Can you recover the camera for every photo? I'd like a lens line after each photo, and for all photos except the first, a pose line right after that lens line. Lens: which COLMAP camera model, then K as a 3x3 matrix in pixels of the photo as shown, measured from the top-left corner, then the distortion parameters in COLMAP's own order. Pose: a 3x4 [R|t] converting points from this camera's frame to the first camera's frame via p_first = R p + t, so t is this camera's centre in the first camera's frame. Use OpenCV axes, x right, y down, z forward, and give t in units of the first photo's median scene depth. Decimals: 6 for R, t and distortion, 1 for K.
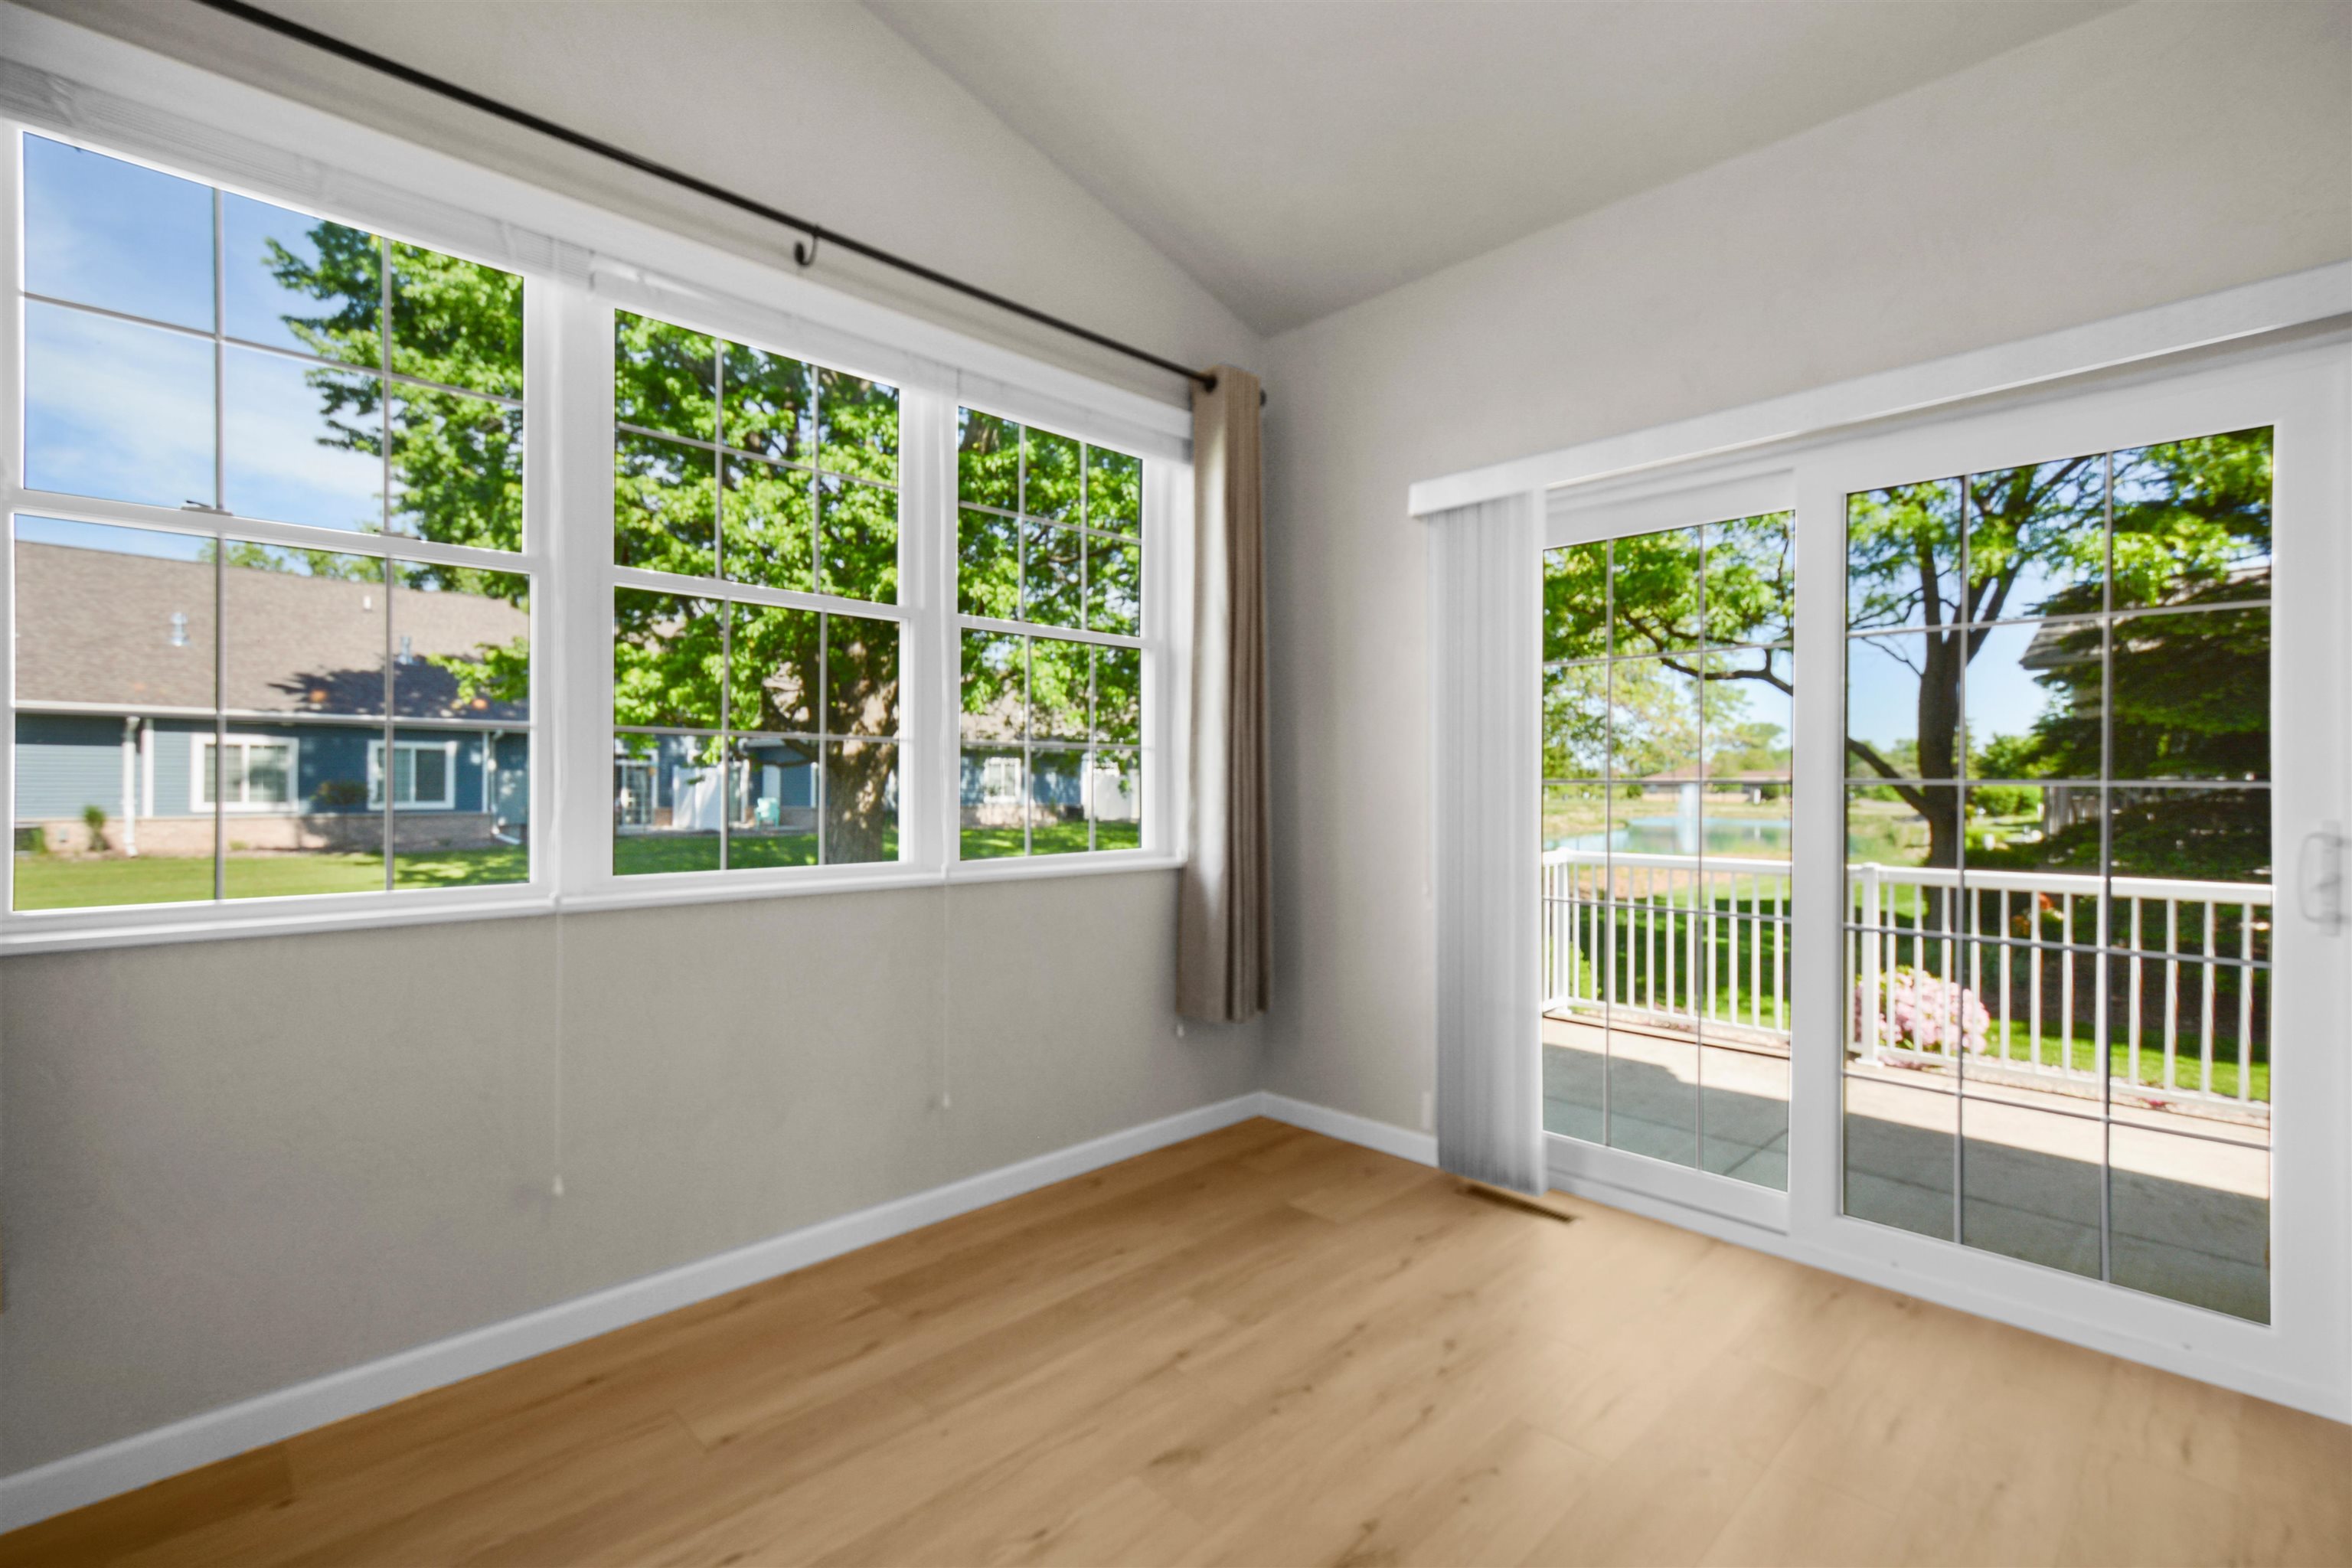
lens RADIAL K [[1045.5, 0, 1173.0], [0, 1045.5, 778.3], [0, 0, 1]] dist [0.009830, -0.000459]
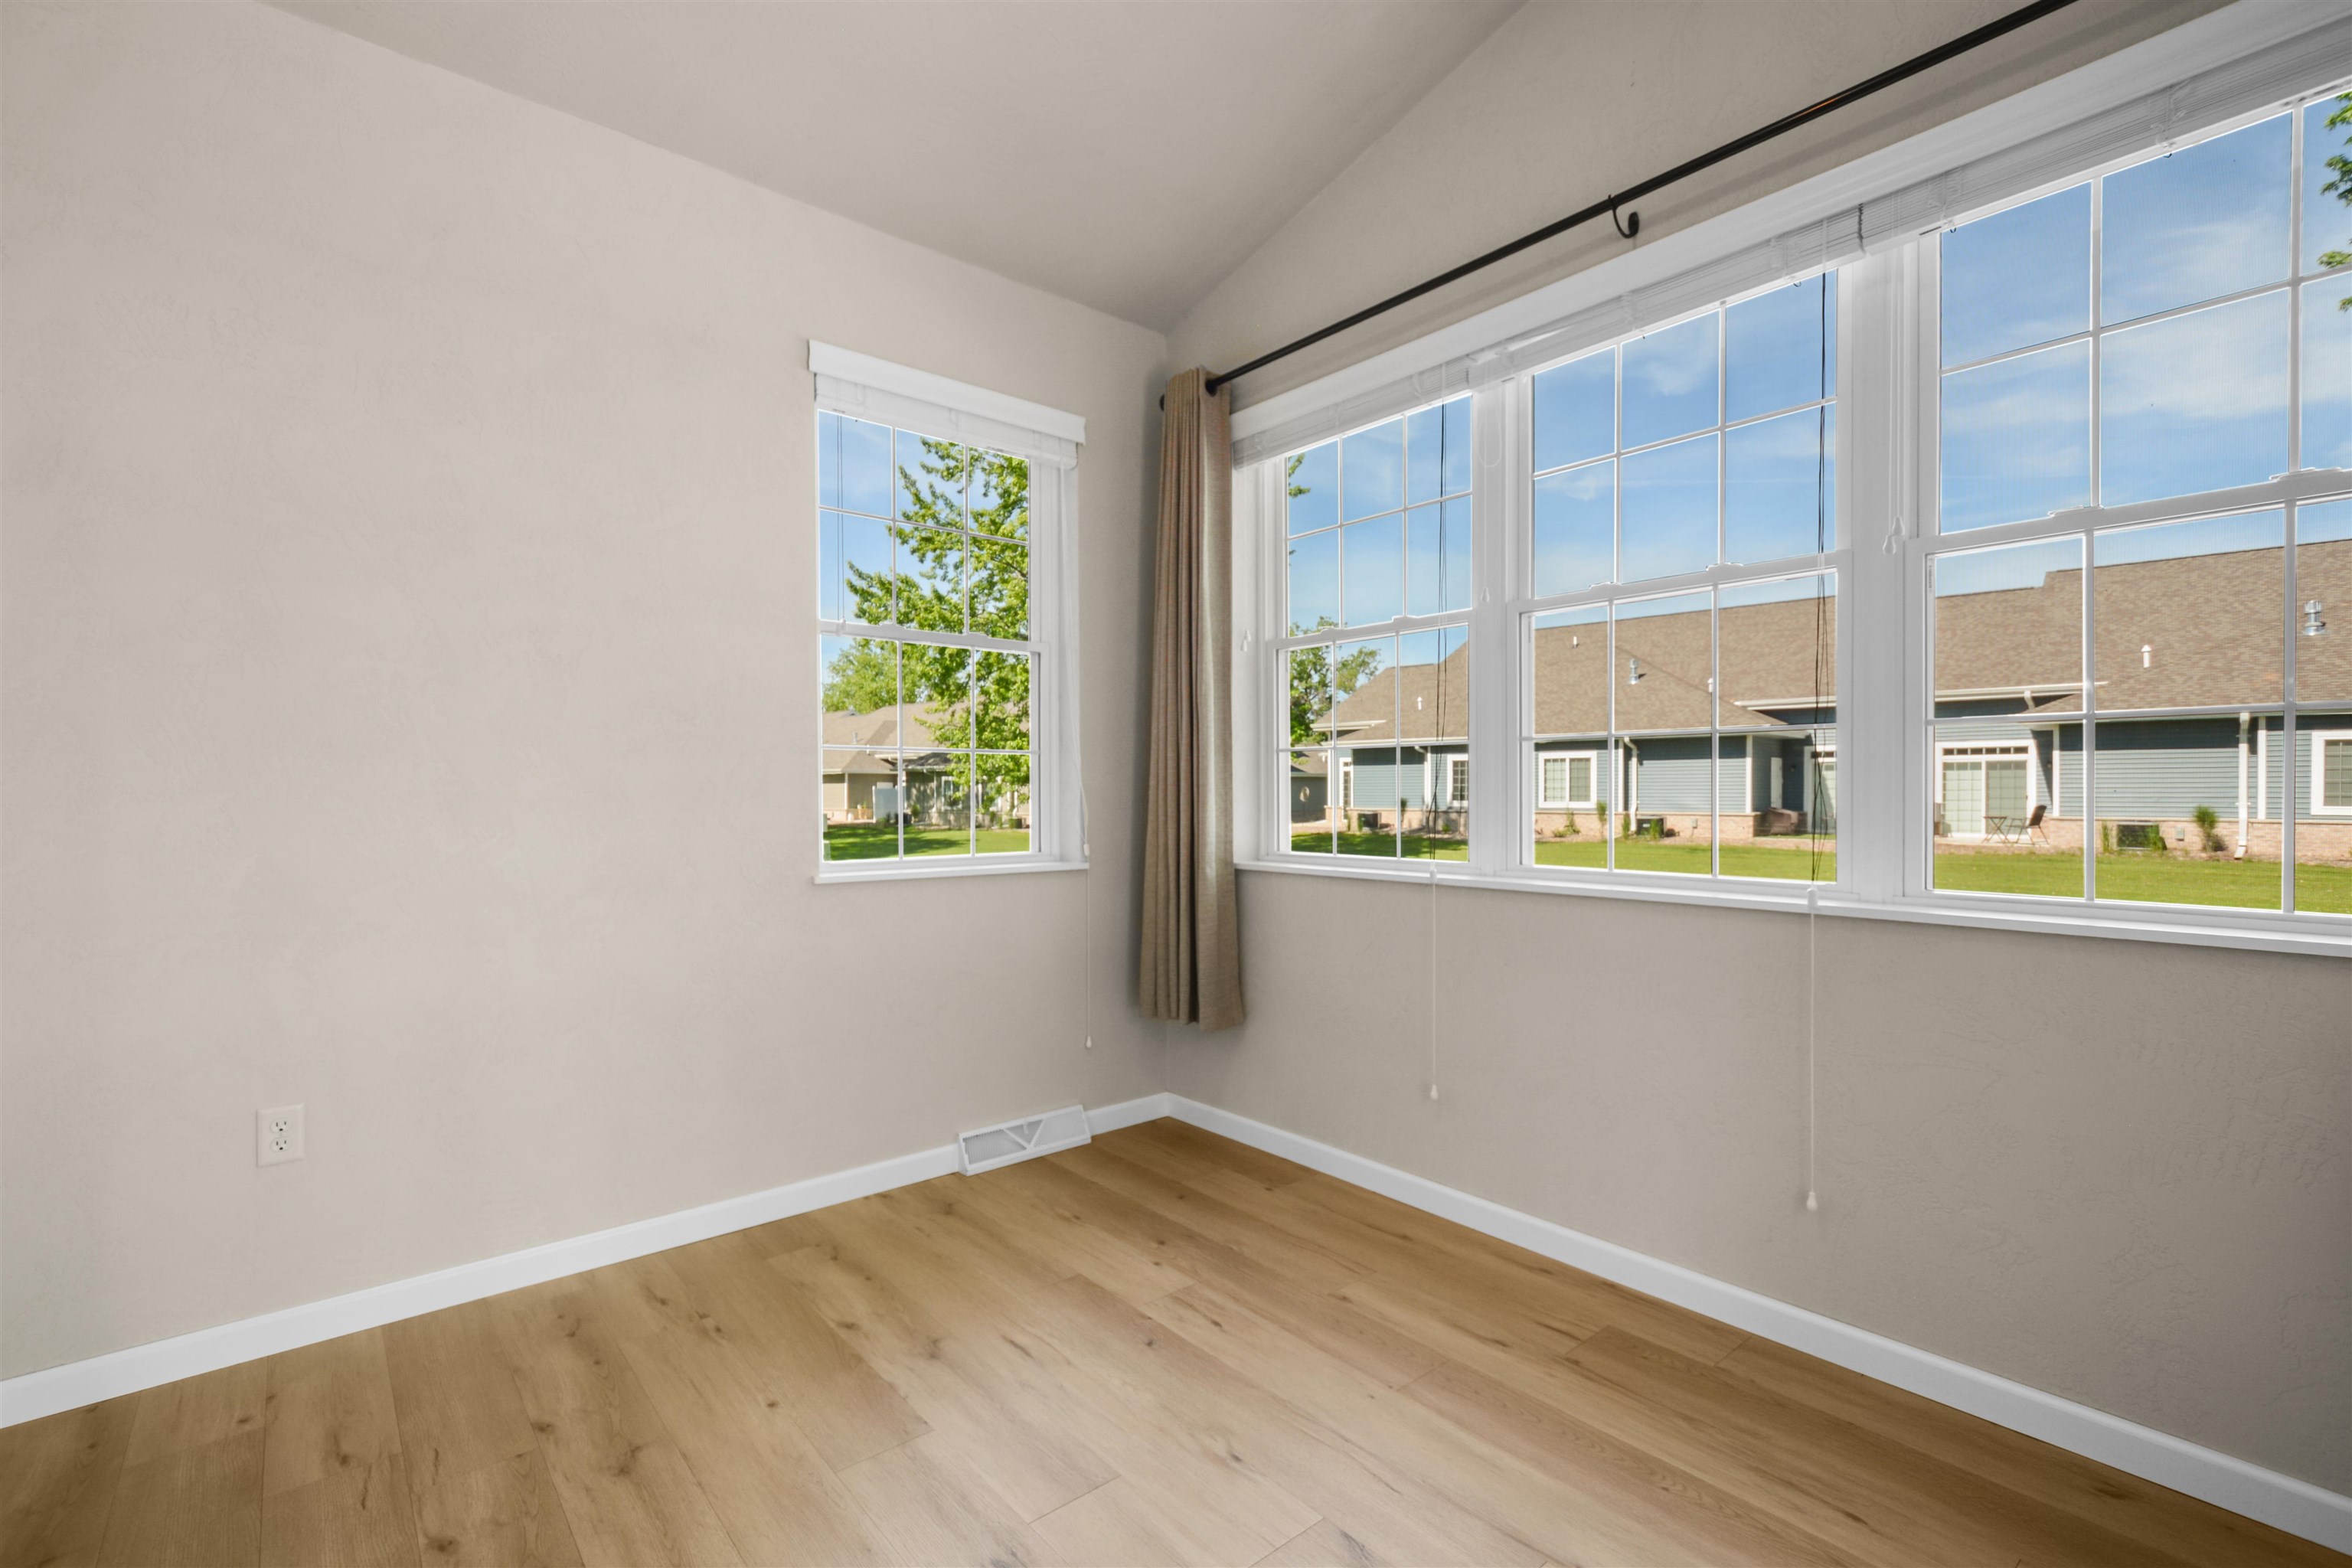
lens RADIAL K [[1045.2, 0, 1169.5], [0, 1045.2, 801.7], [0, 0, 1]] dist [0.009175, -0.000305]
pose [[-0.066785, 0.013615, -0.997675, 0.683489], [0.007376, 0.999886, 0.013151, 0.005837], [0.997740, -0.006481, -0.066878, 0.705208]]
